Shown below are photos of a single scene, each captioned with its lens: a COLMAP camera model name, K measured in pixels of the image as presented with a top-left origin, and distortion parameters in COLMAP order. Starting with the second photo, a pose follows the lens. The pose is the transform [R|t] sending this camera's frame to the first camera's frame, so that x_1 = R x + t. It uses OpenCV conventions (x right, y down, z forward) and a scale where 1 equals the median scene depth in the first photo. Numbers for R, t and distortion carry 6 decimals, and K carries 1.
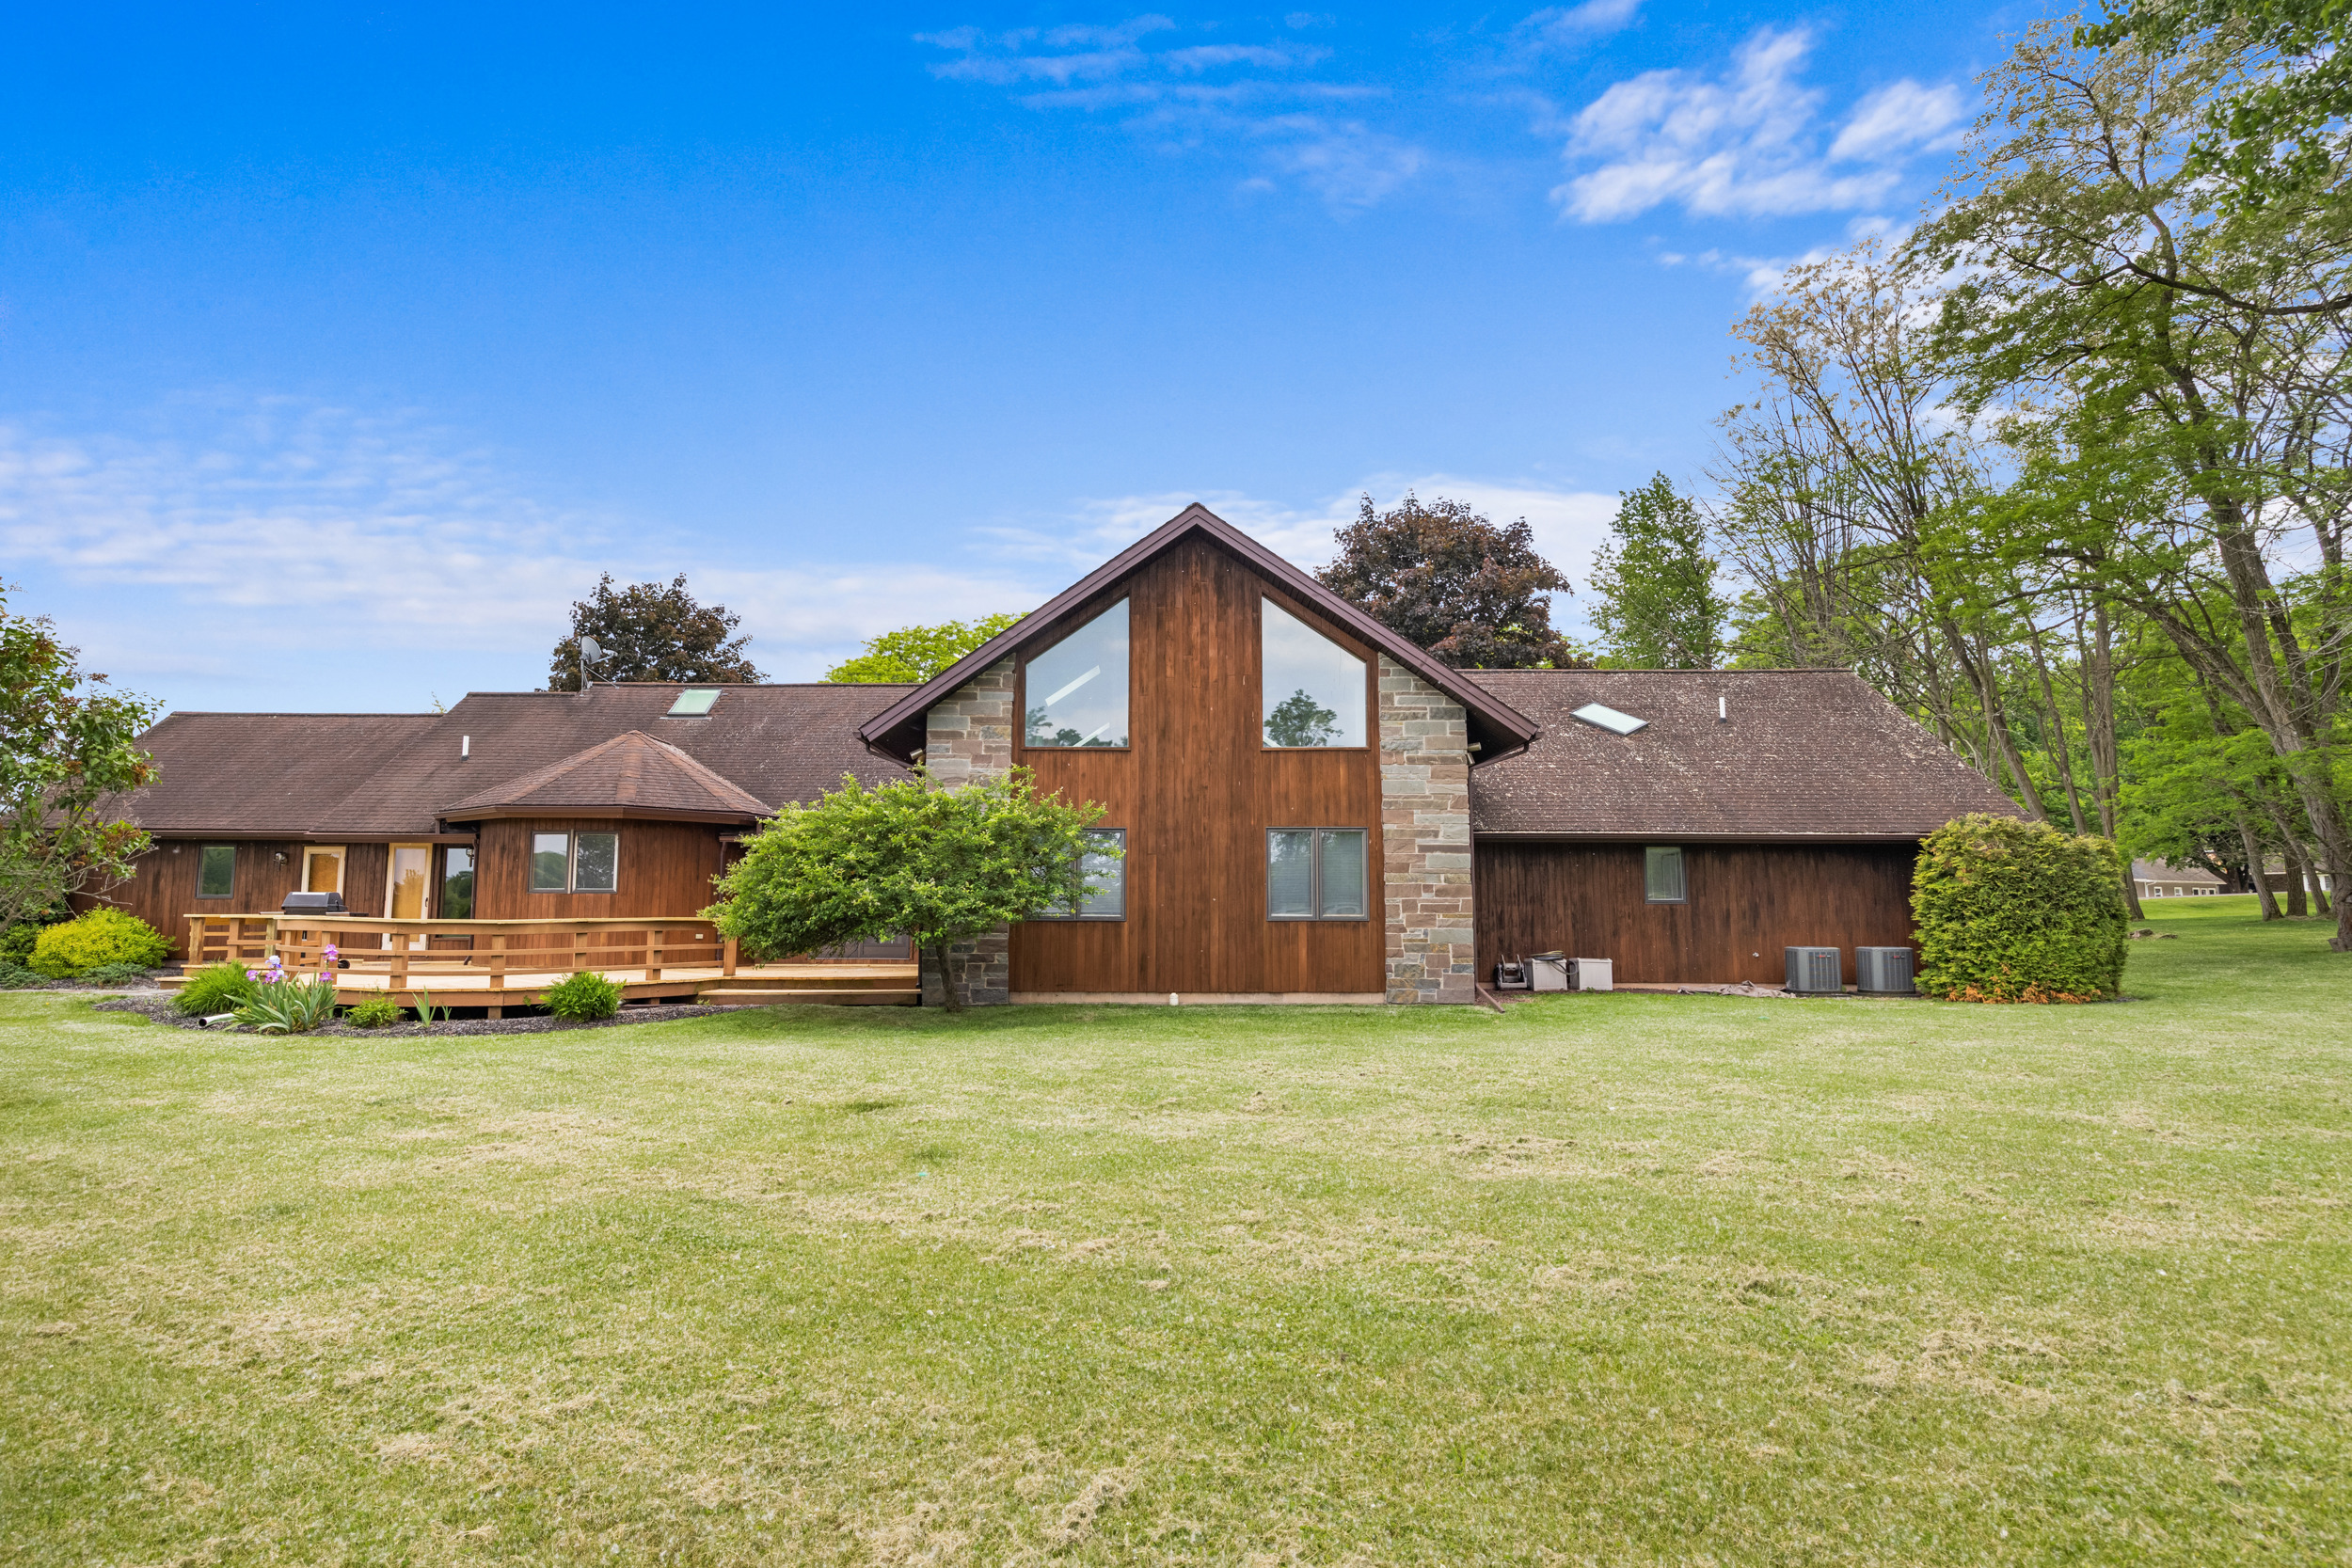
lens RADIAL K [[1316.8, 0, 1173.8], [0, 1316.8, 752.0], [0, 0, 1]] dist [0.001237, -0.000078]
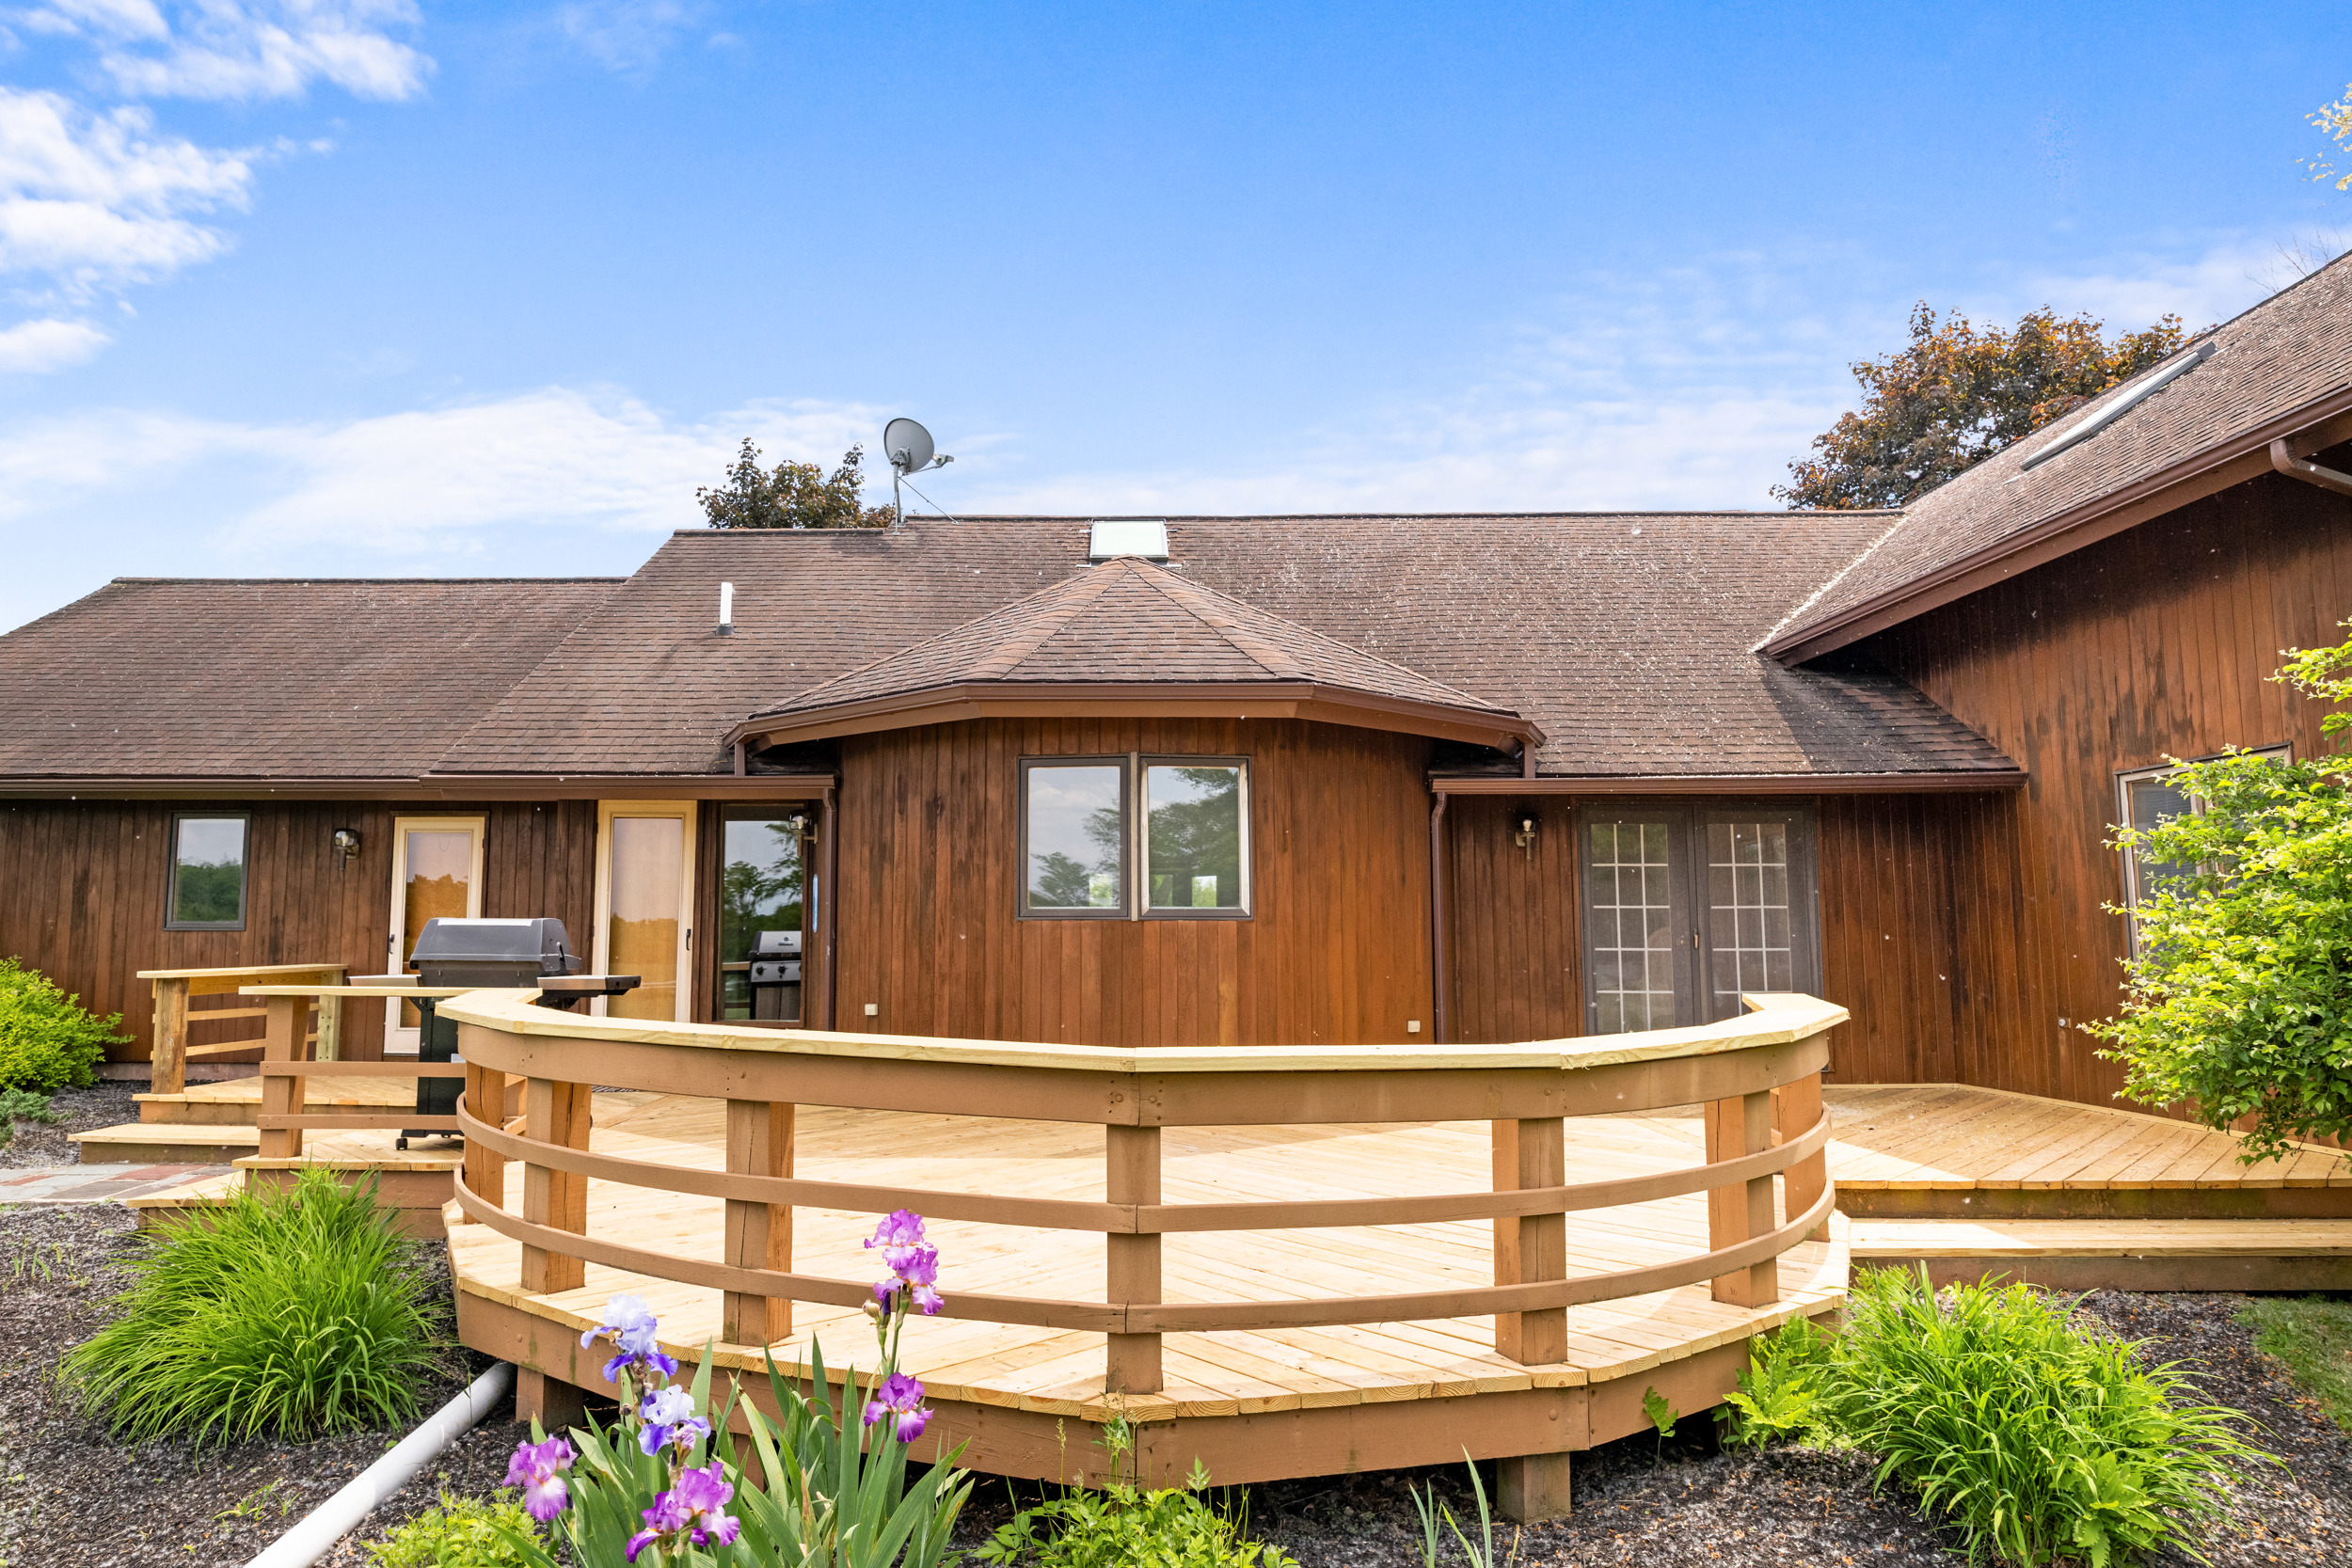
lens RADIAL K [[1323.5, 0, 1105.9], [0, 1323.5, 786.4], [0, 0, 1]] dist [-0.001673, -0.000297]
pose [[0.999841, -0.004141, -0.017368, -0.414430], [0.004374, 0.999901, 0.013395, 0.057541], [0.017310, -0.013469, 0.999759, 0.556900]]
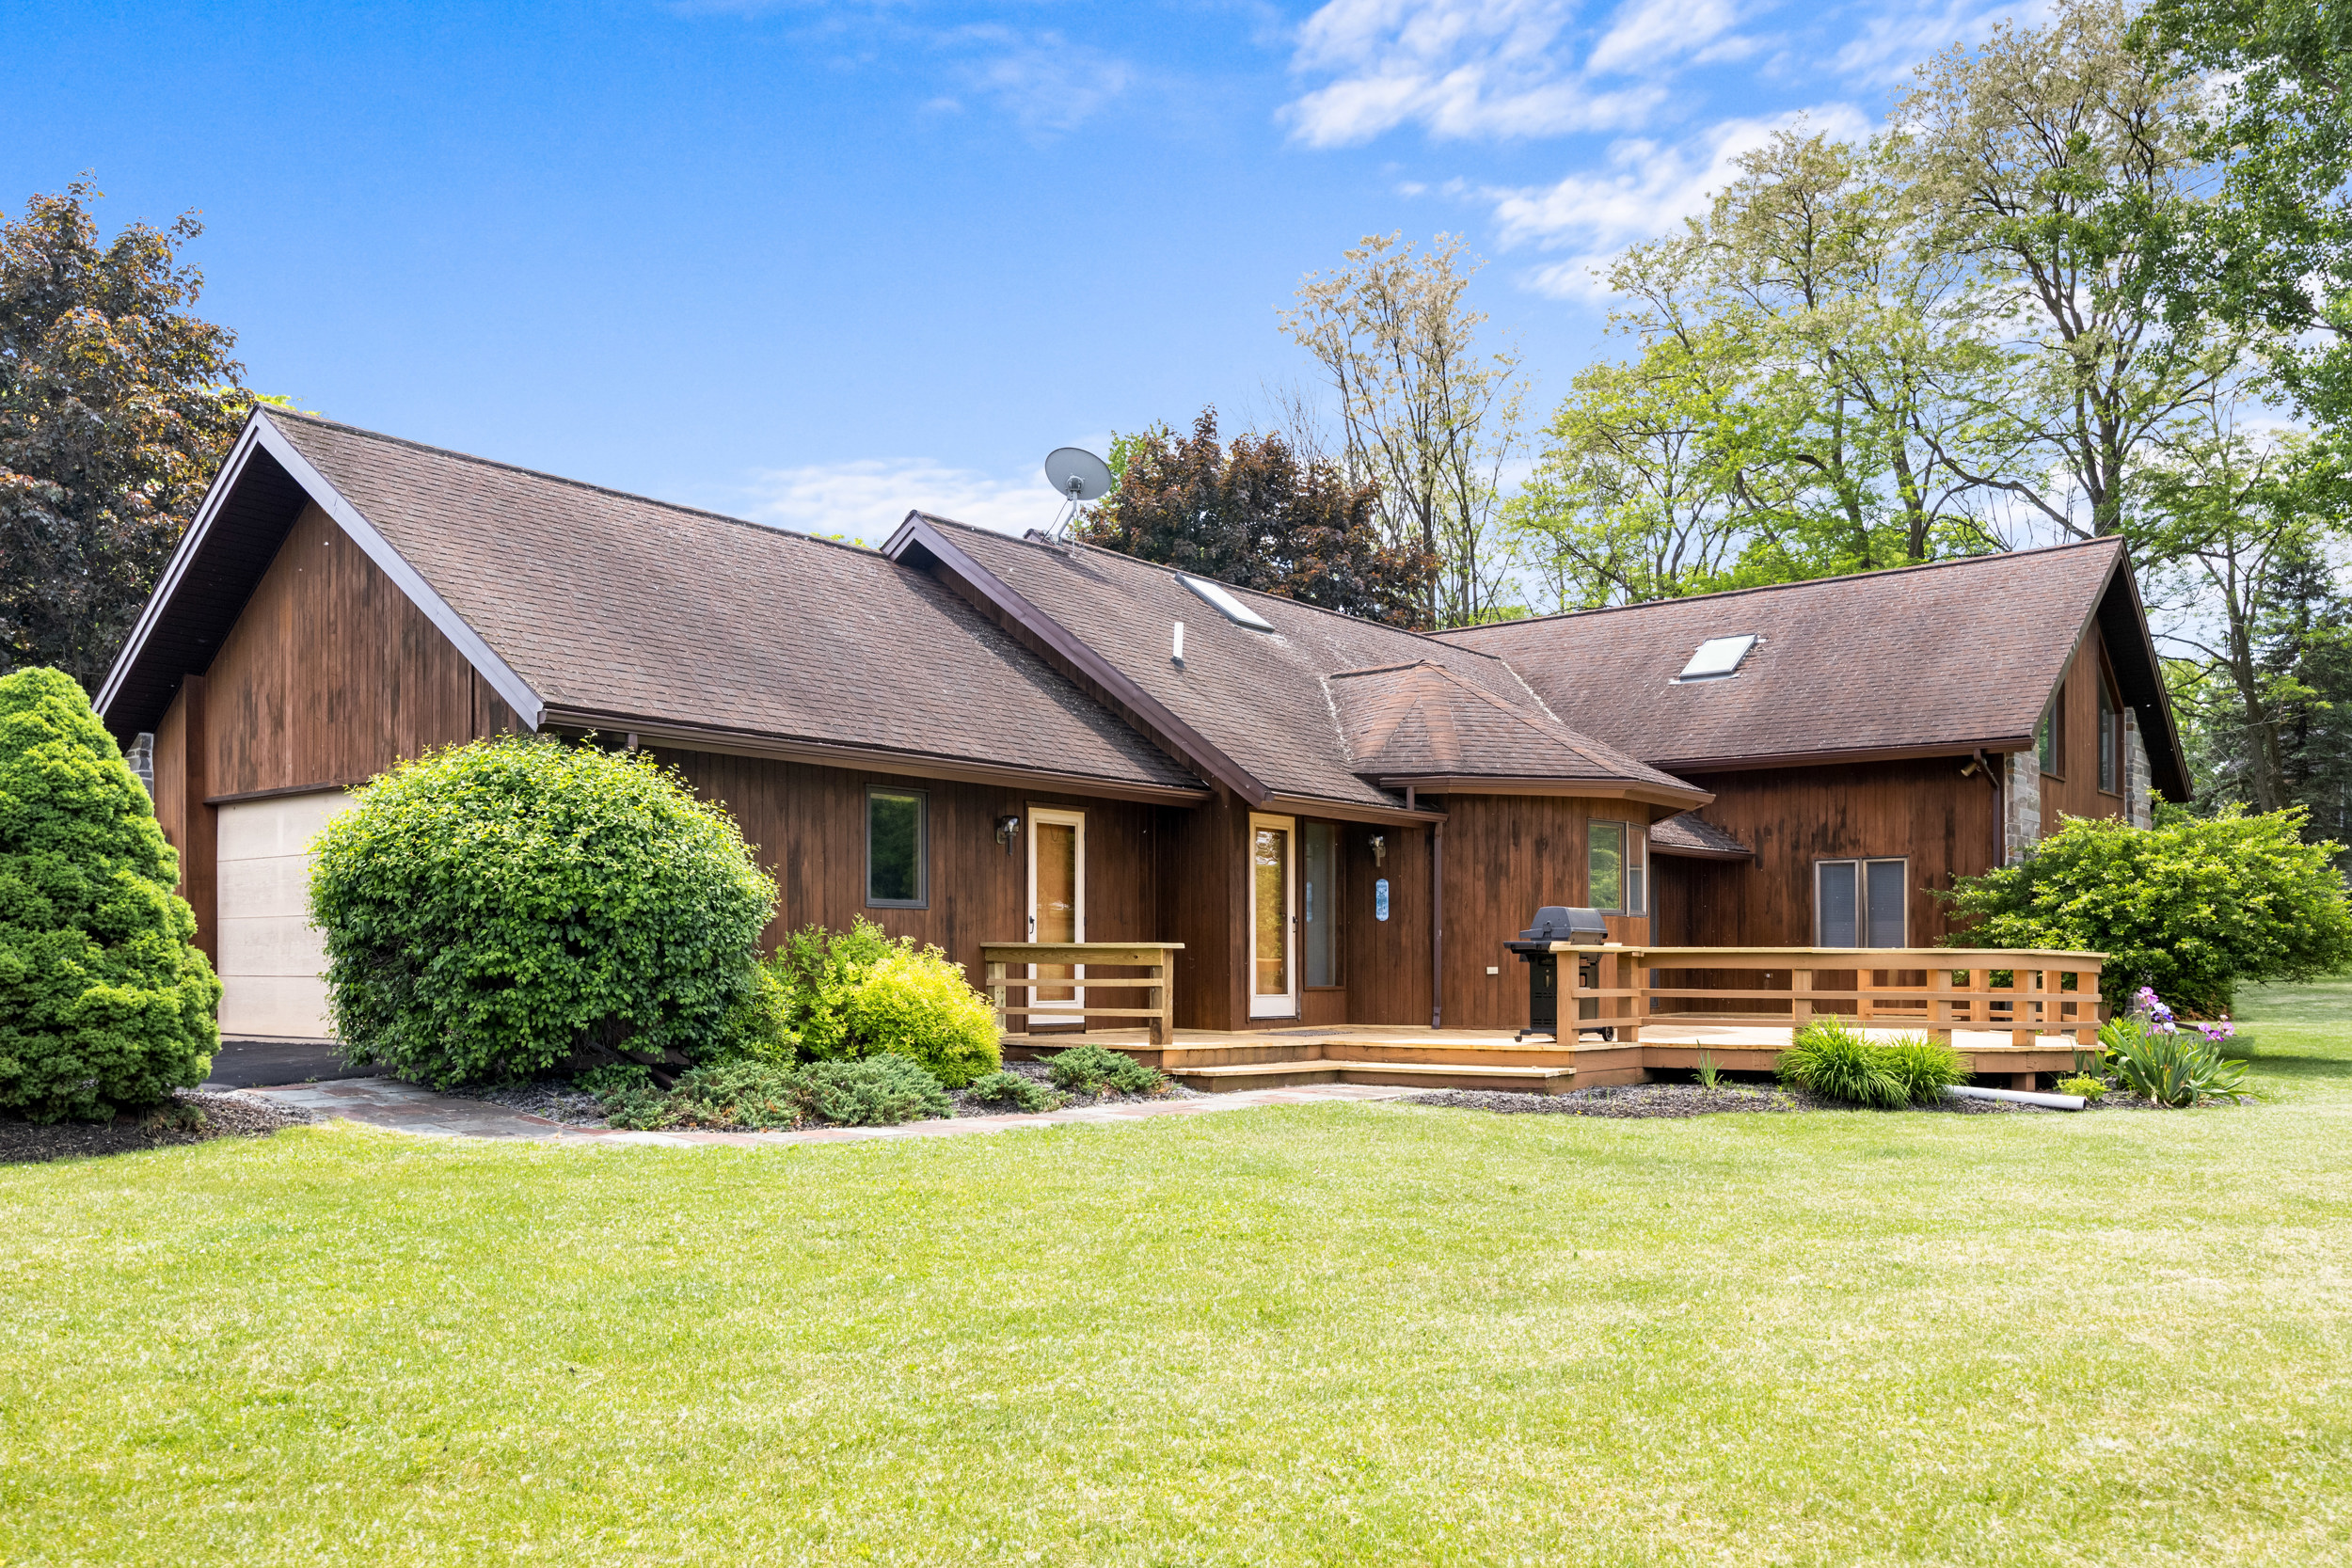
lens RADIAL K [[1821.6, 0, 1174.3], [0, 1821.6, 968.7], [0, 0, 1]] dist [0.008739, 0.009883]
pose [[0.621946, -0.002791, 0.783055, -1.191751], [-0.098331, 0.991800, 0.081635, 0.072618], [-0.776862, -0.127771, 0.616572, 0.542025]]
